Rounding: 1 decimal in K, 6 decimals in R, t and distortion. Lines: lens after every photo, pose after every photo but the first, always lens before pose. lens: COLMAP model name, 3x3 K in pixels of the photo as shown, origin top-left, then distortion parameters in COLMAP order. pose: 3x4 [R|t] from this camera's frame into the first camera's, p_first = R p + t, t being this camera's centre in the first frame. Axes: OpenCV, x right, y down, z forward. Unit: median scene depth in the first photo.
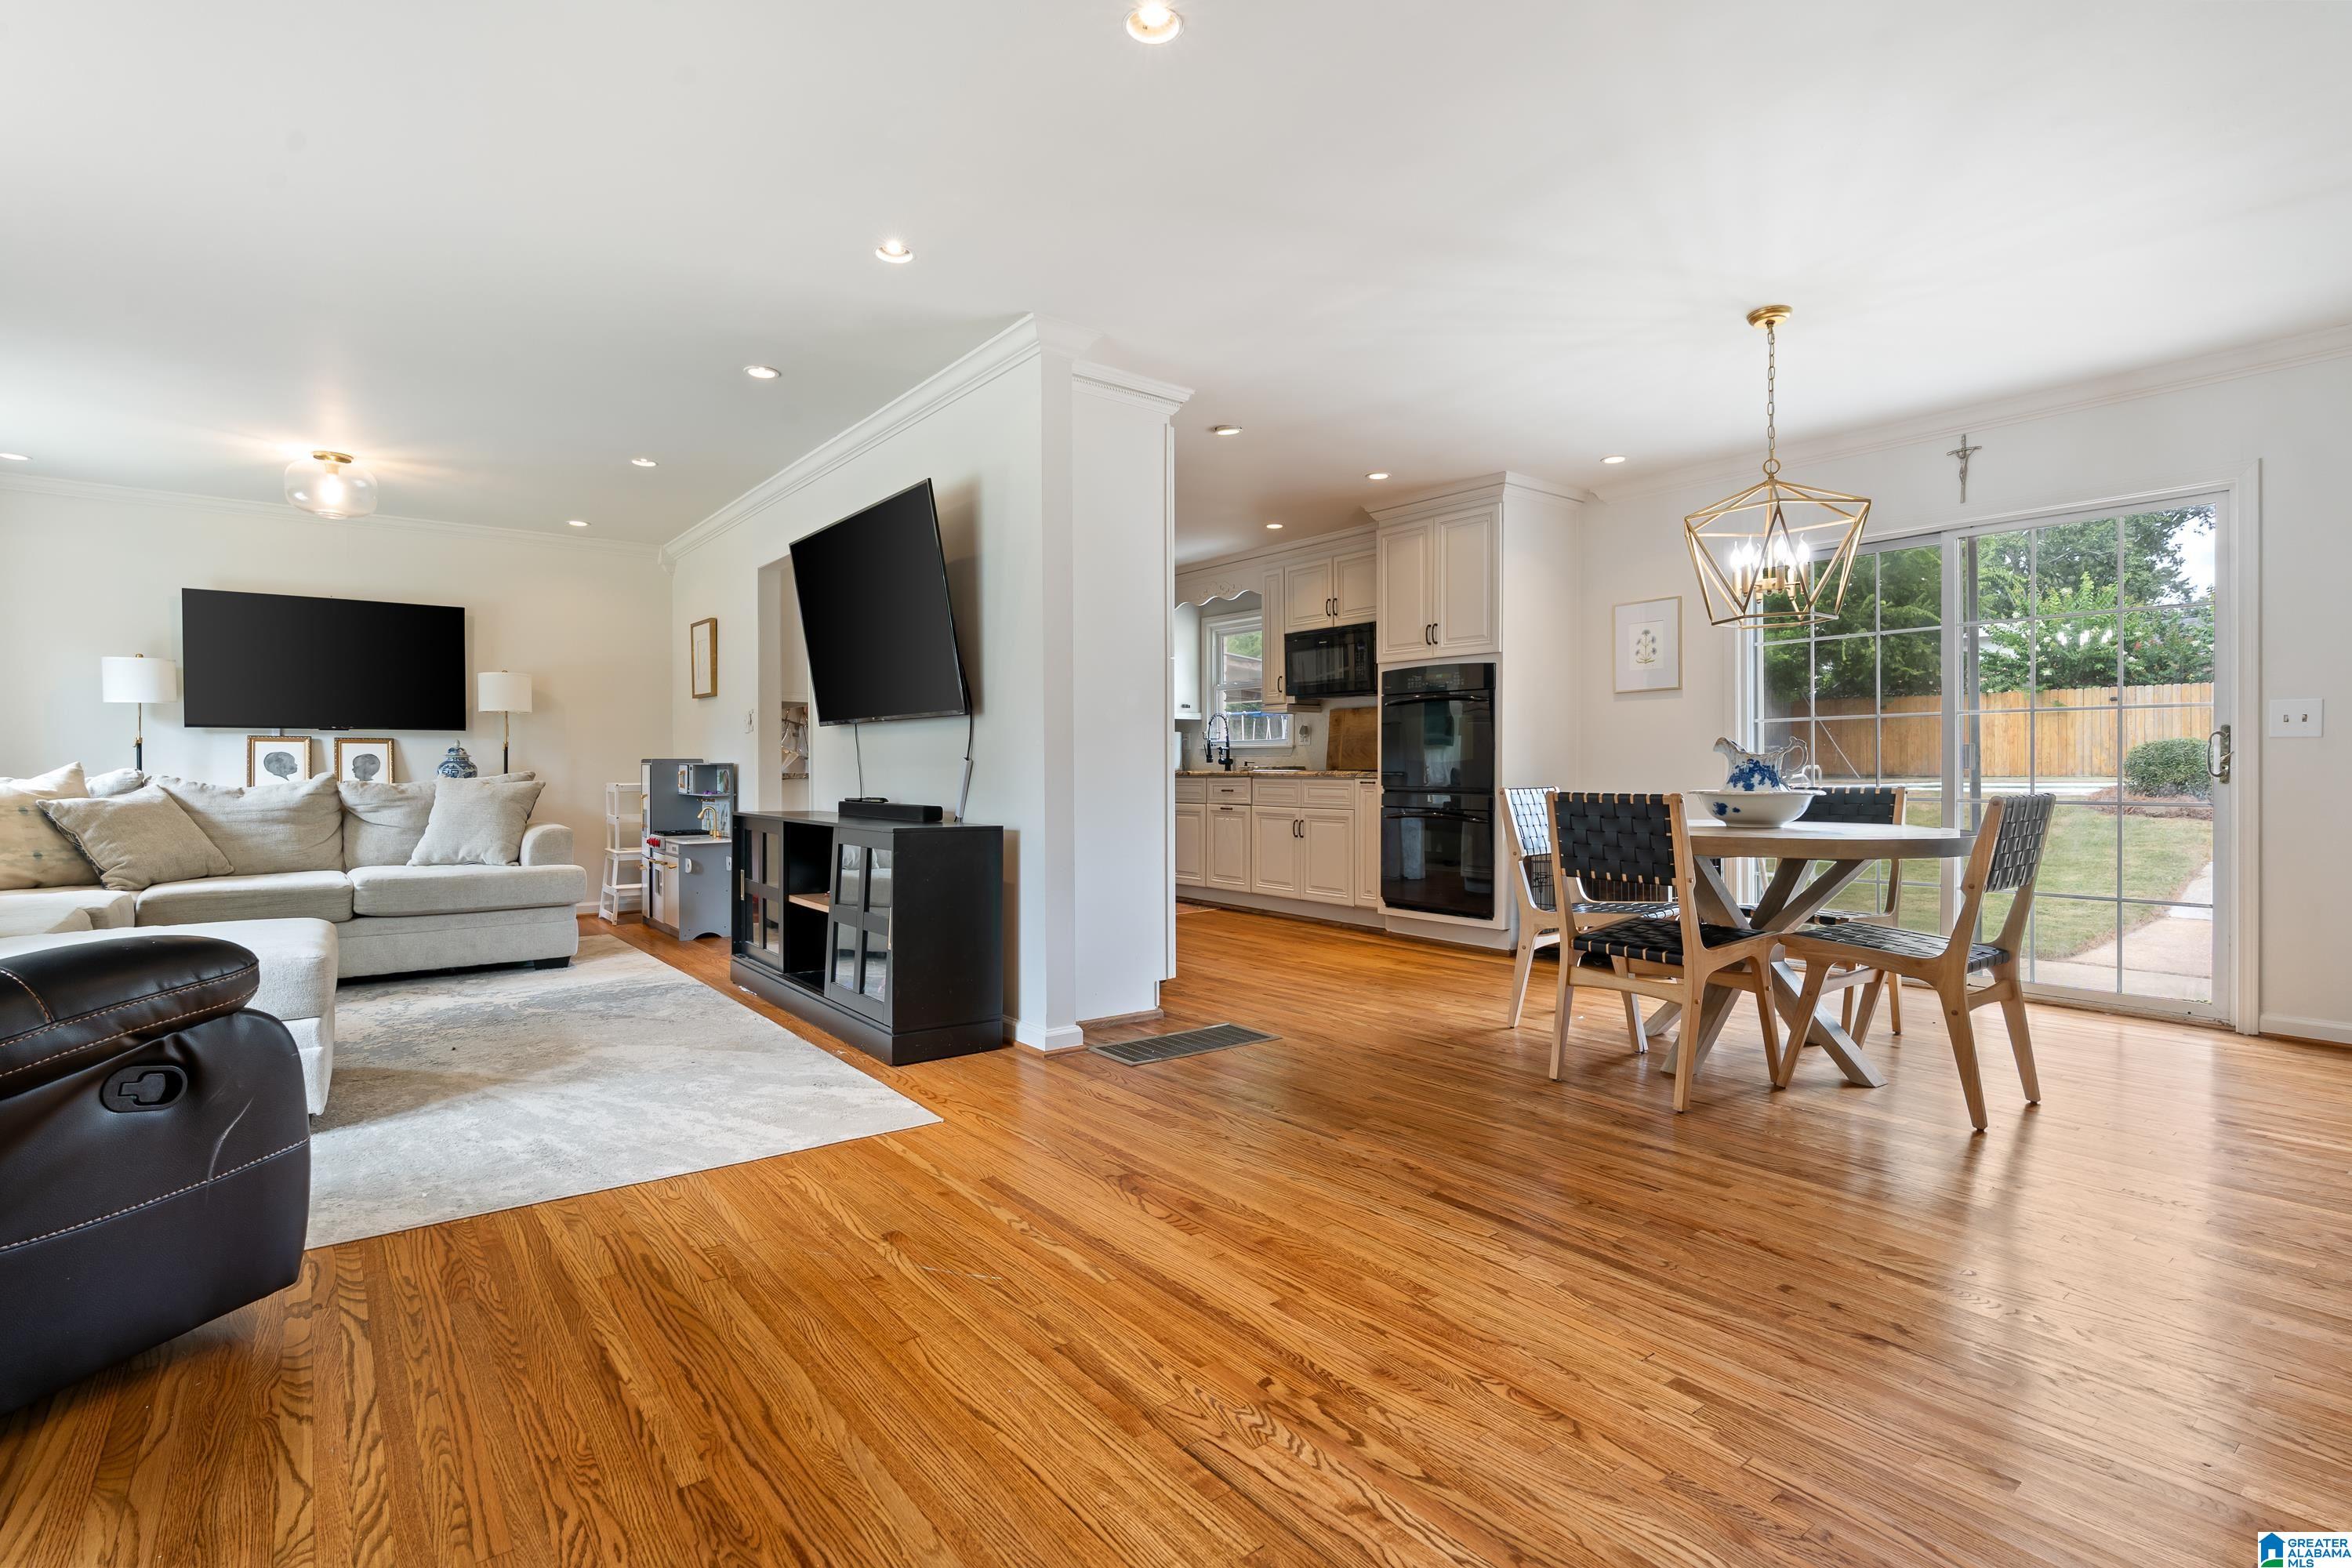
lens RADIAL K [[1114.7, 0, 1176.0], [0, 1114.7, 784.0], [0, 0, 1]] dist [-0.005292, -0.000578]
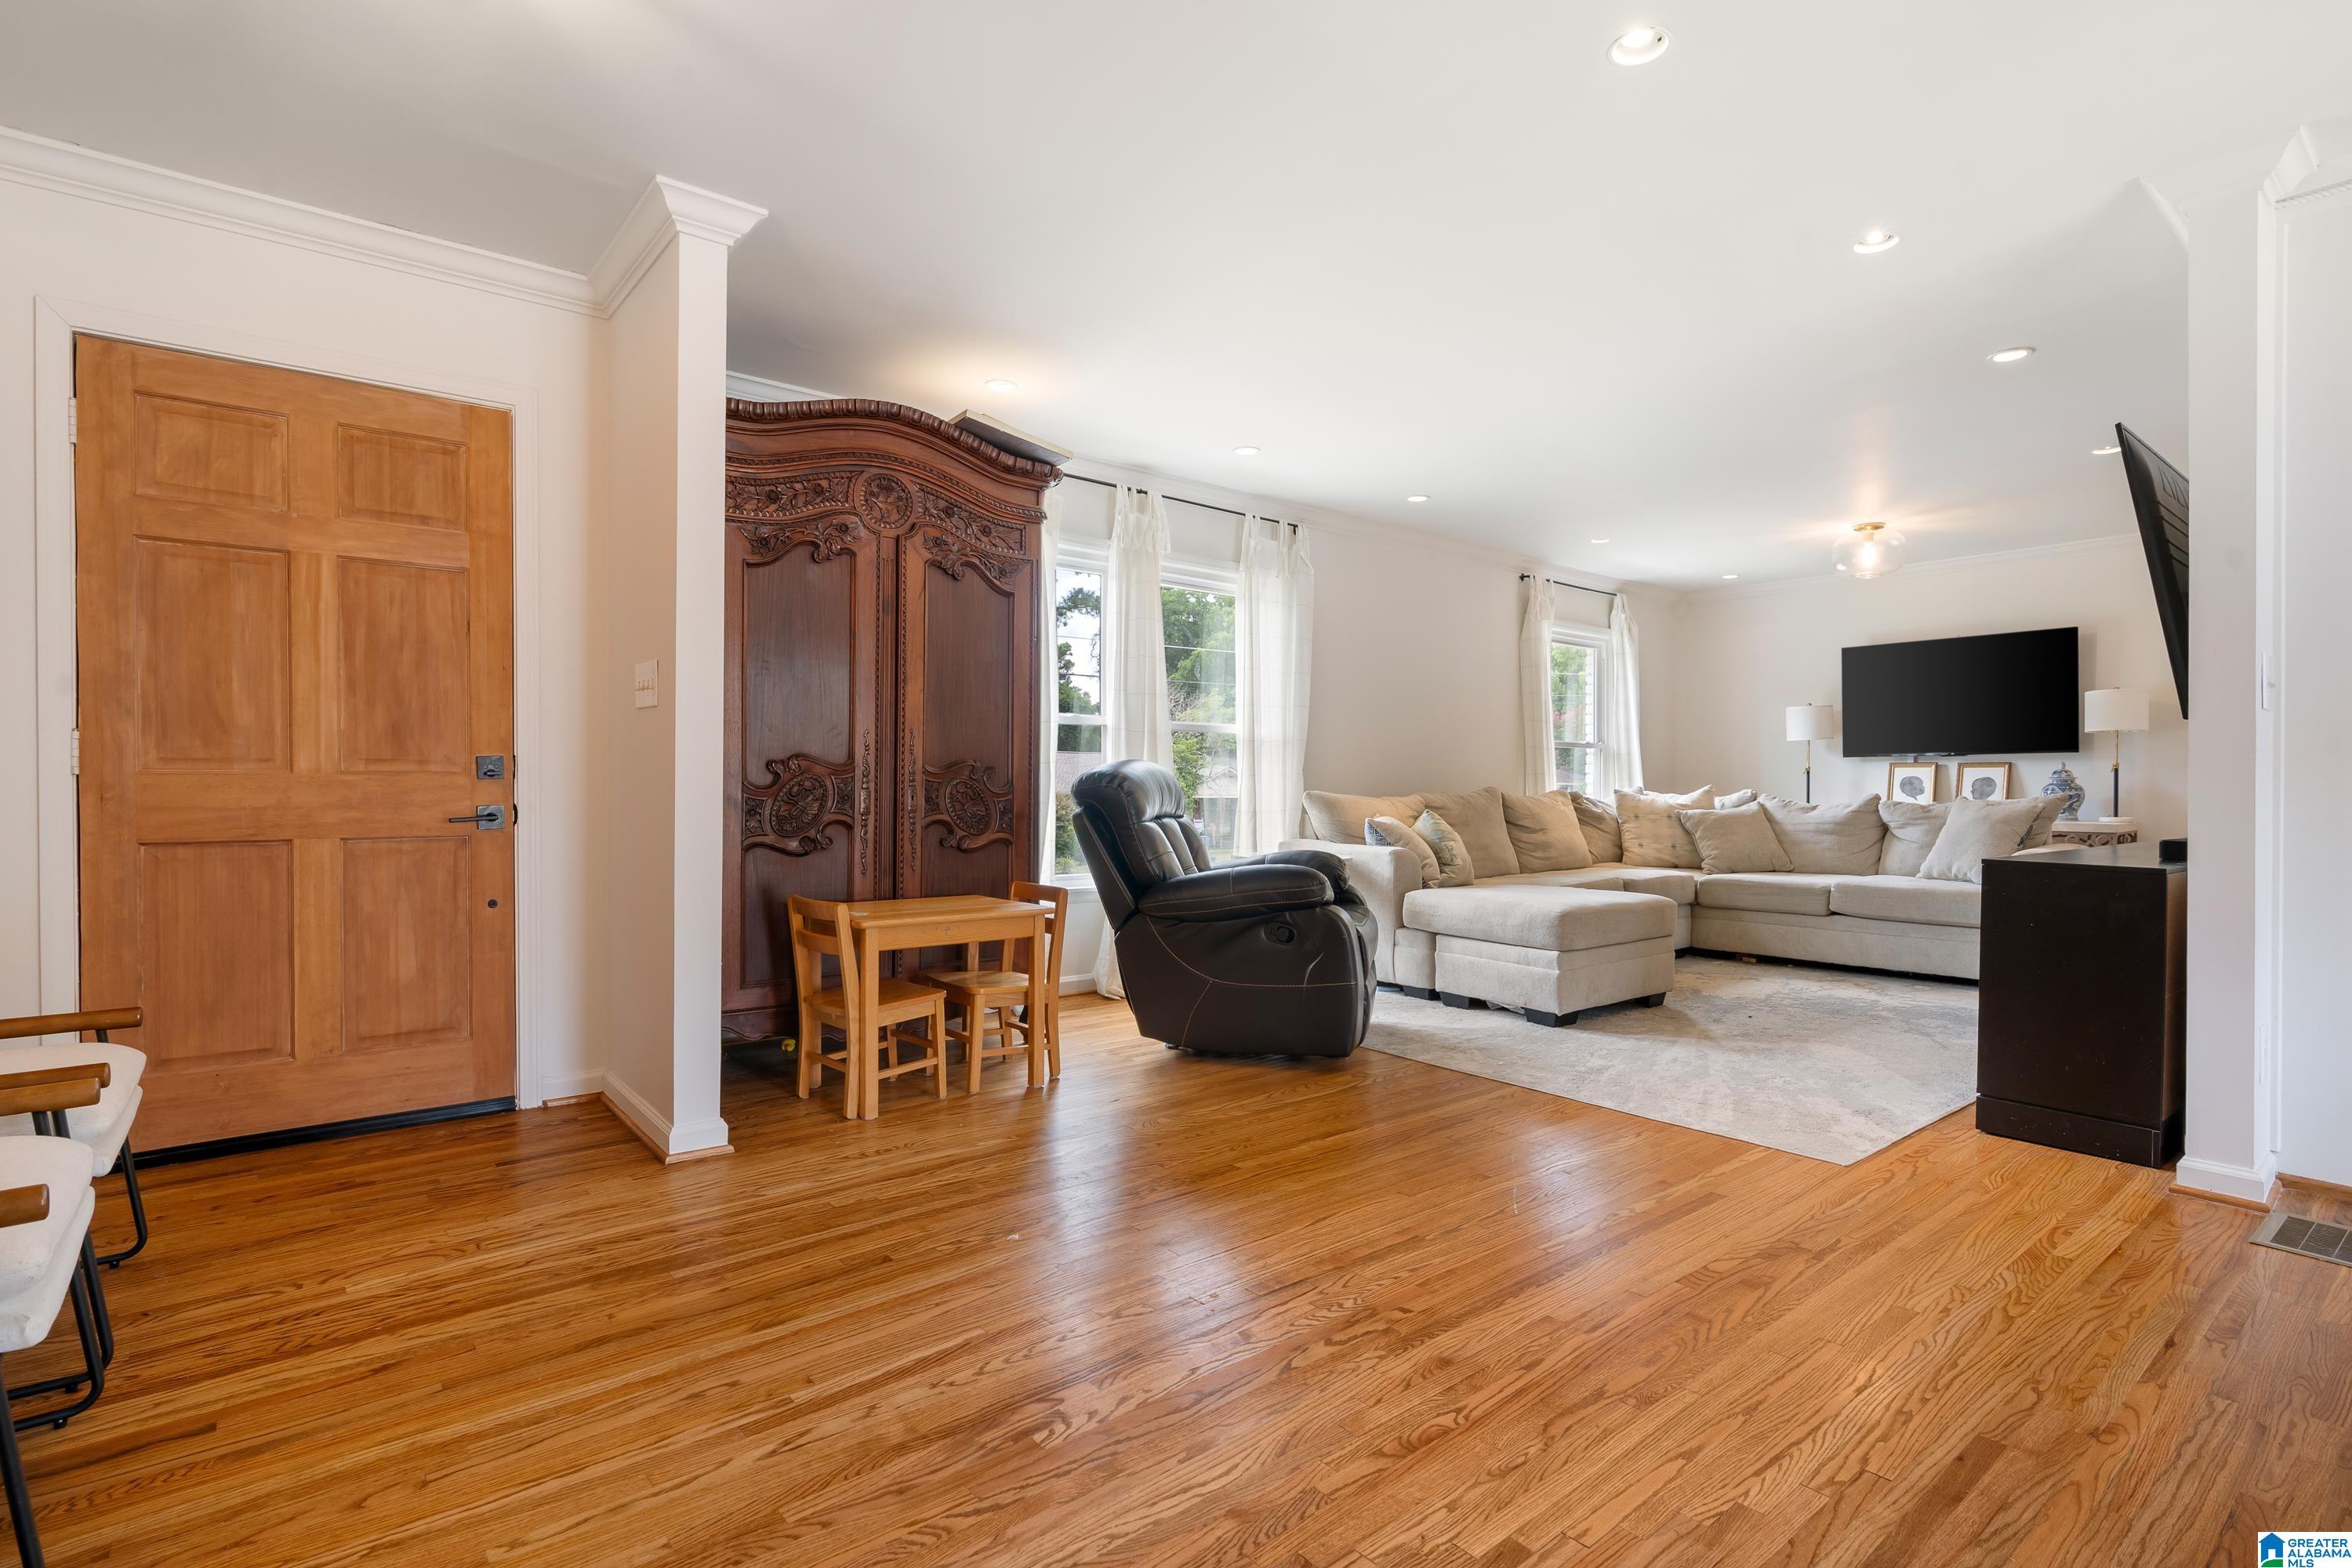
lens RADIAL K [[1114.7, 0, 1176.0], [0, 1114.7, 784.0], [0, 0, 1]] dist [-0.005292, -0.000578]
pose [[0.027165, -0.004189, -0.999622, 0.737530], [-0.018006, 0.999827, -0.004679, -0.002882], [0.999469, 0.018126, 0.027085, 0.425604]]
